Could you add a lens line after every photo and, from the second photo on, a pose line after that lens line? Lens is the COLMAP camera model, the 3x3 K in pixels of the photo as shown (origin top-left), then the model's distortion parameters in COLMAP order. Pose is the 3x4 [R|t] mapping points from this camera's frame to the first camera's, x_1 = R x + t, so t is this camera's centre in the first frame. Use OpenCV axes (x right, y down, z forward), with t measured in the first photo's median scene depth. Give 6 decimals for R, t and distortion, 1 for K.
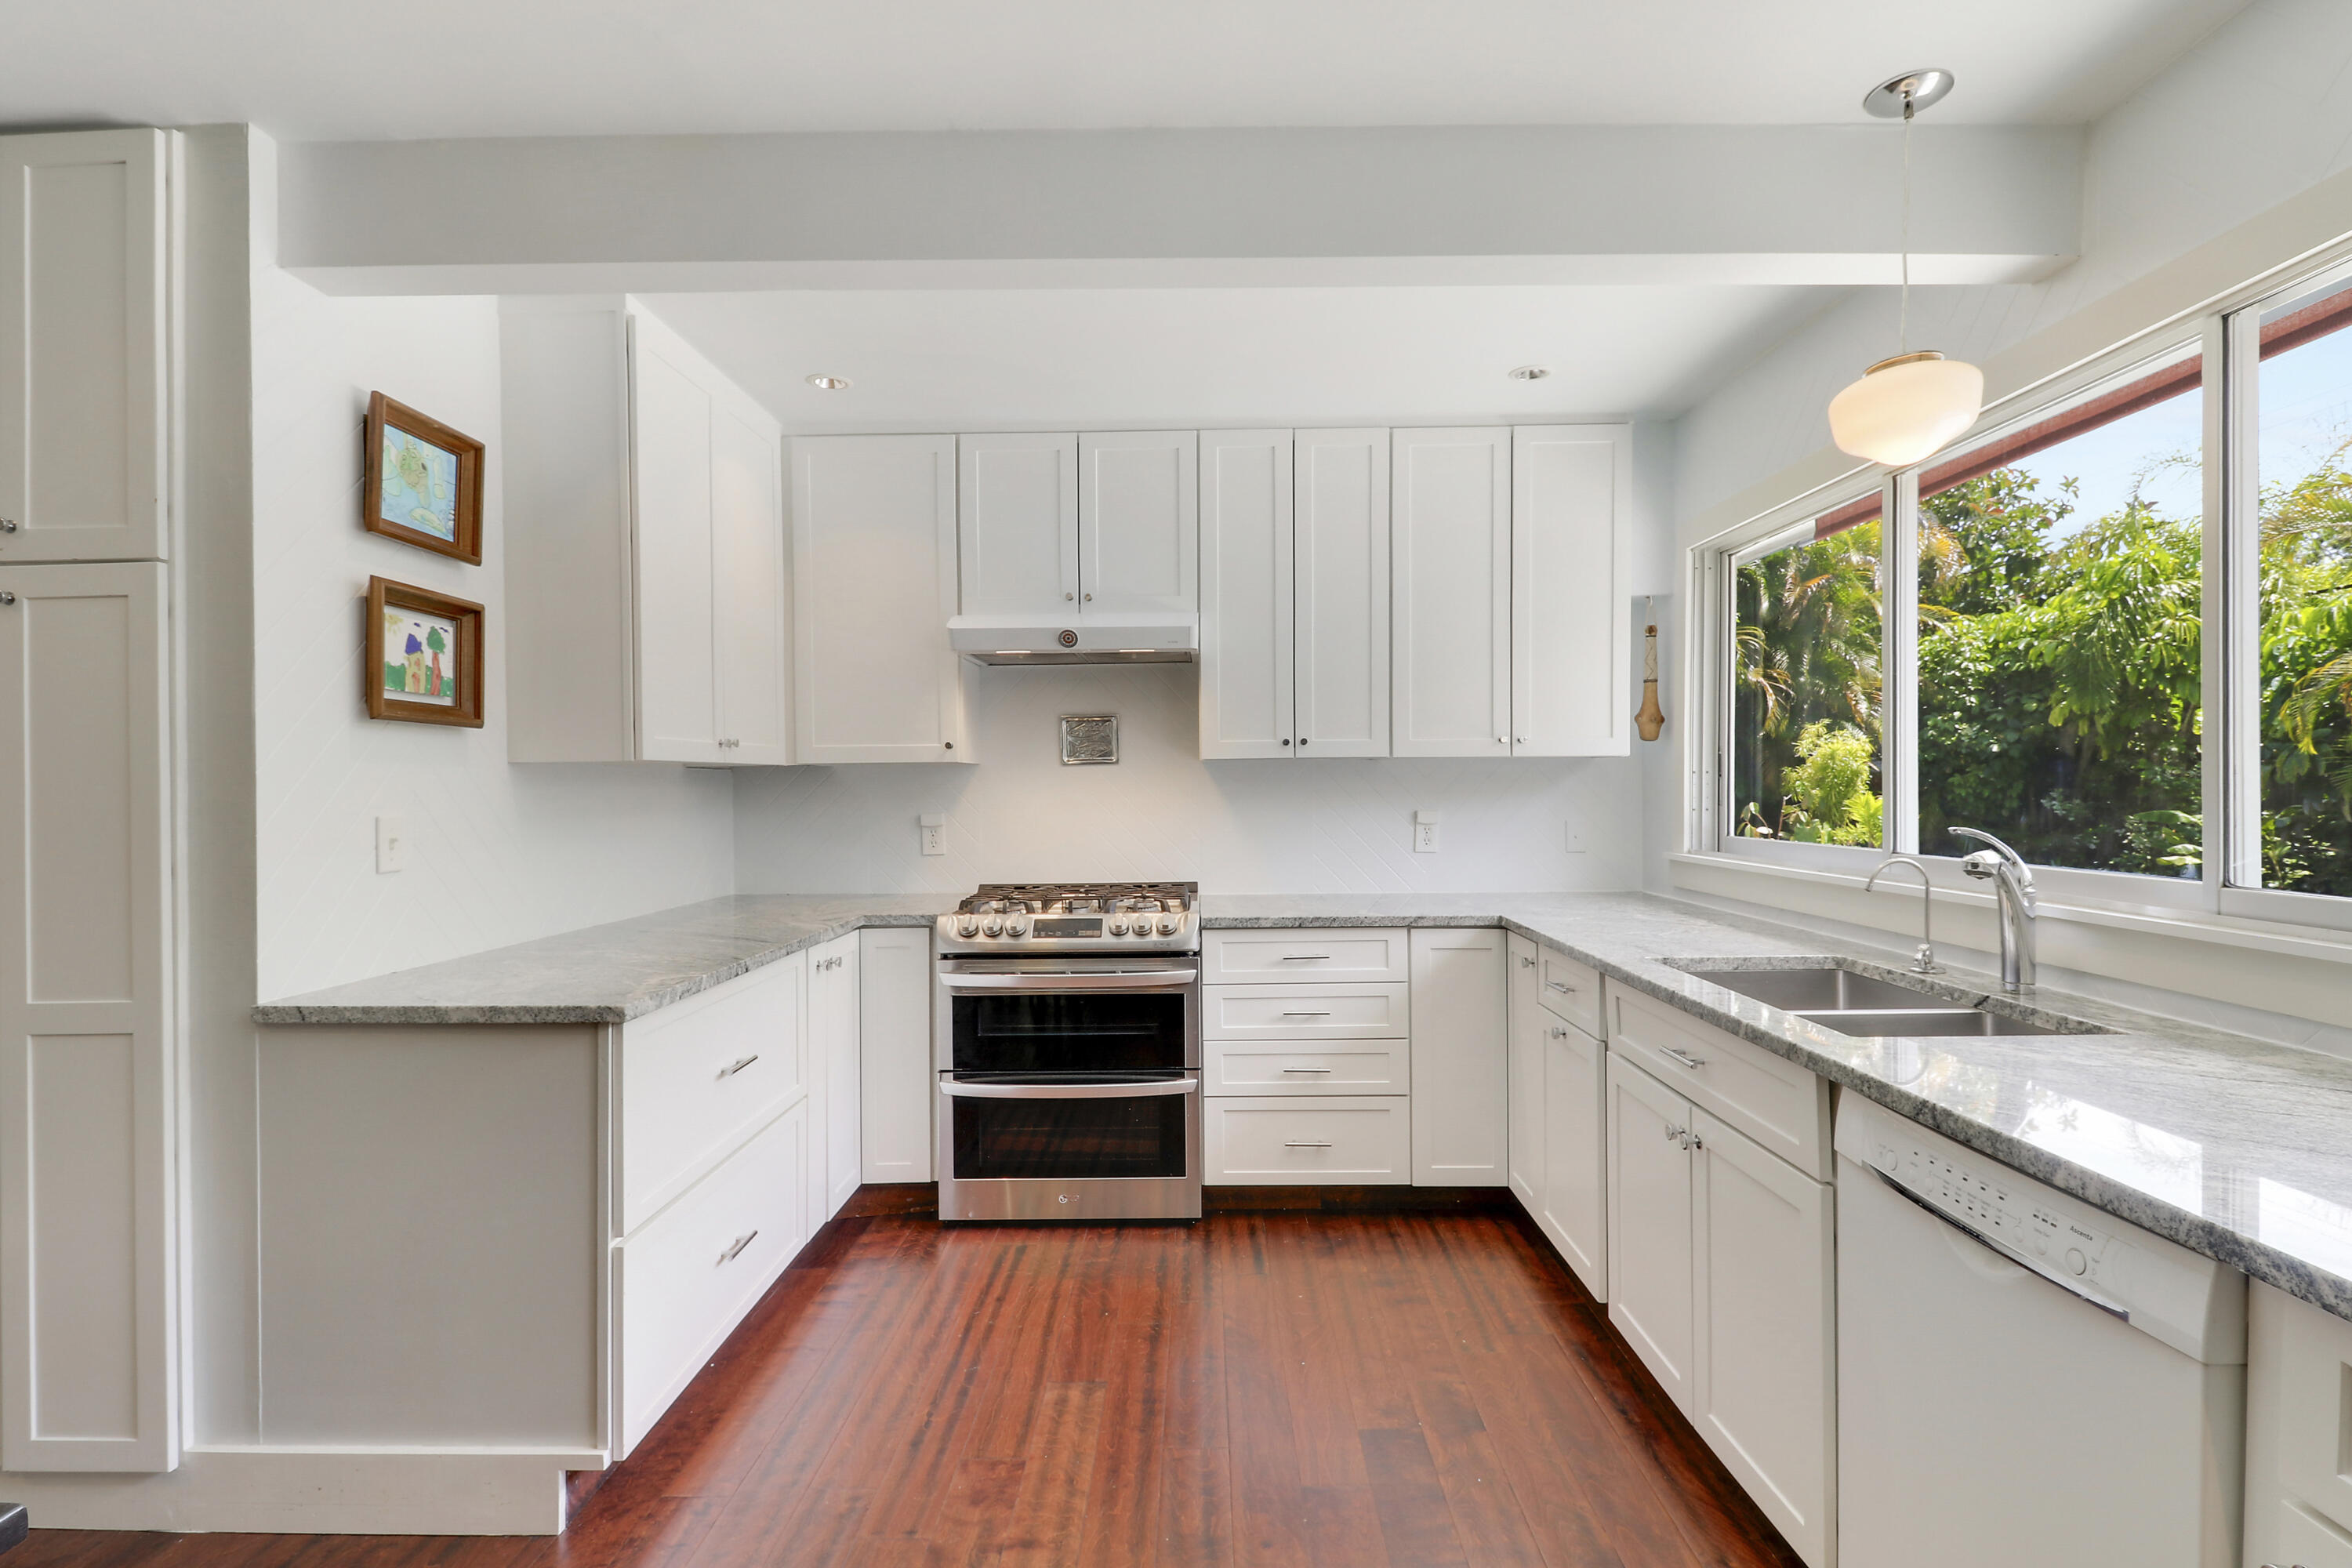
lens RADIAL K [[1100.9, 0, 1188.9], [0, 1100.9, 786.7], [0, 0, 1]] dist [0.003497, -0.010644]
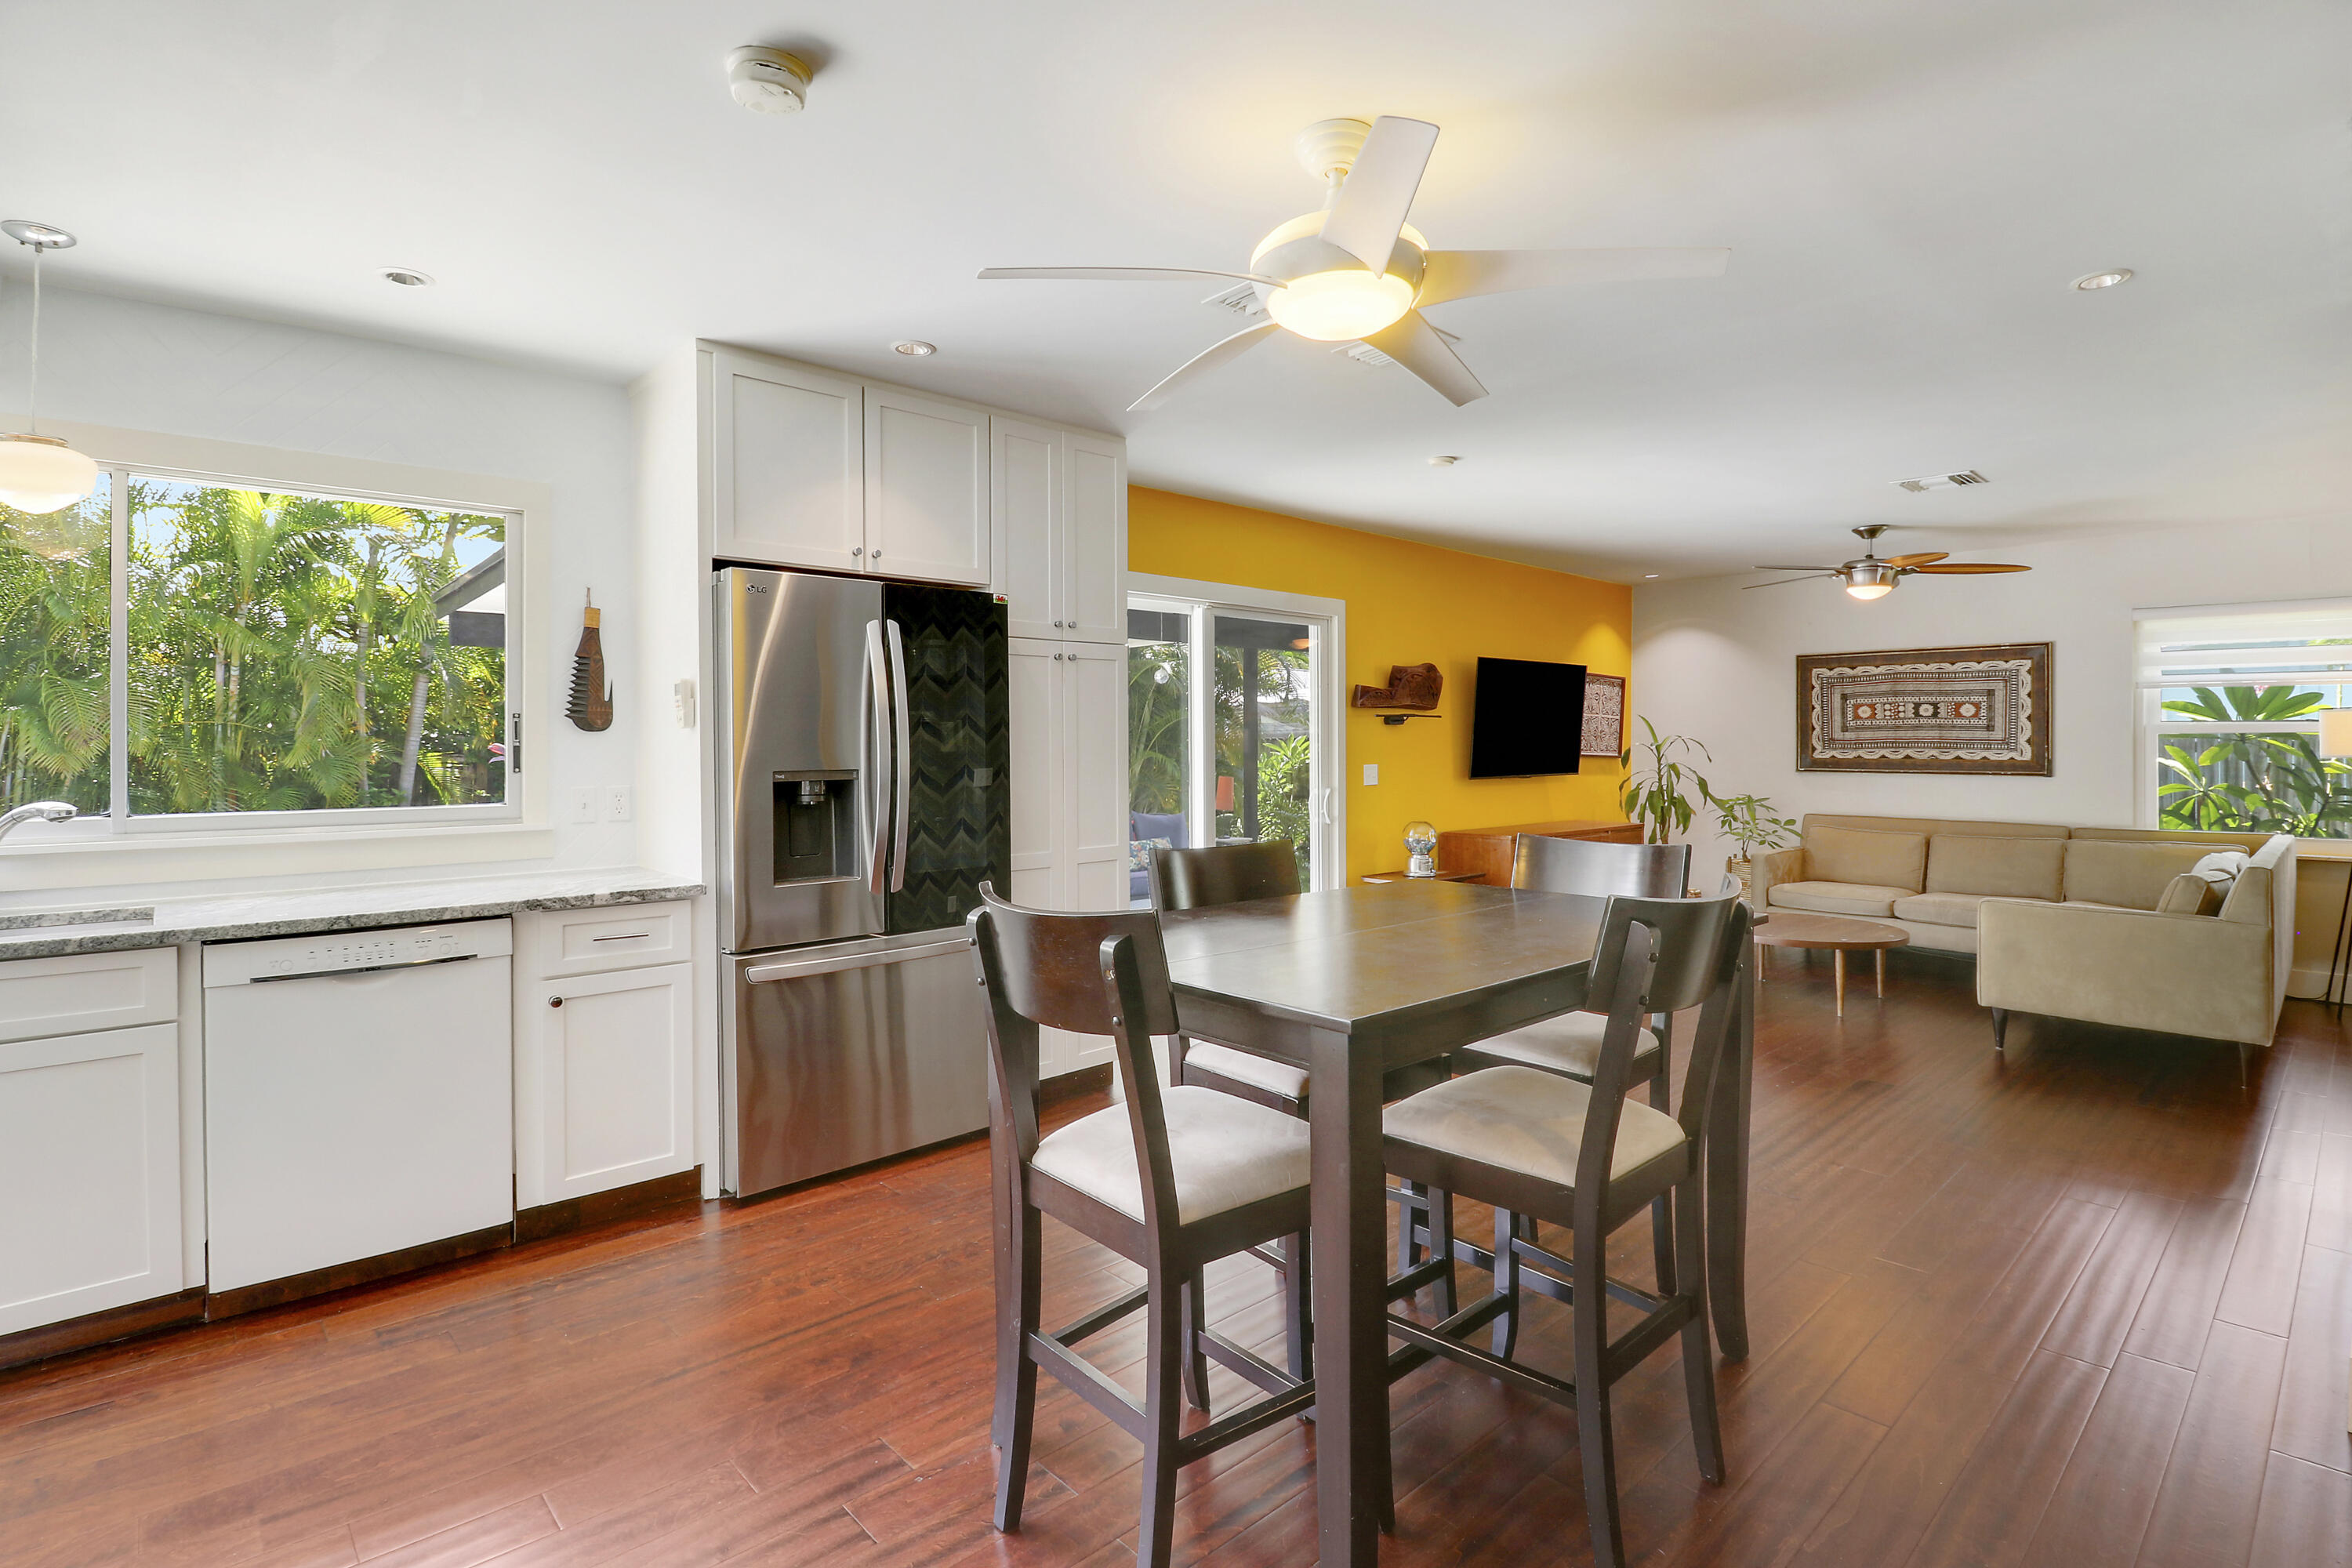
lens RADIAL K [[1136.0, 0, 1194.5], [0, 1136.0, 741.3], [0, 0, 1]] dist [-0.005436, -0.005181]
pose [[-0.688341, 0.014843, 0.725236, -0.739046], [0.012044, 0.999887, -0.009033, 0.006820], [-0.725287, 0.002517, -0.688442, 0.527467]]
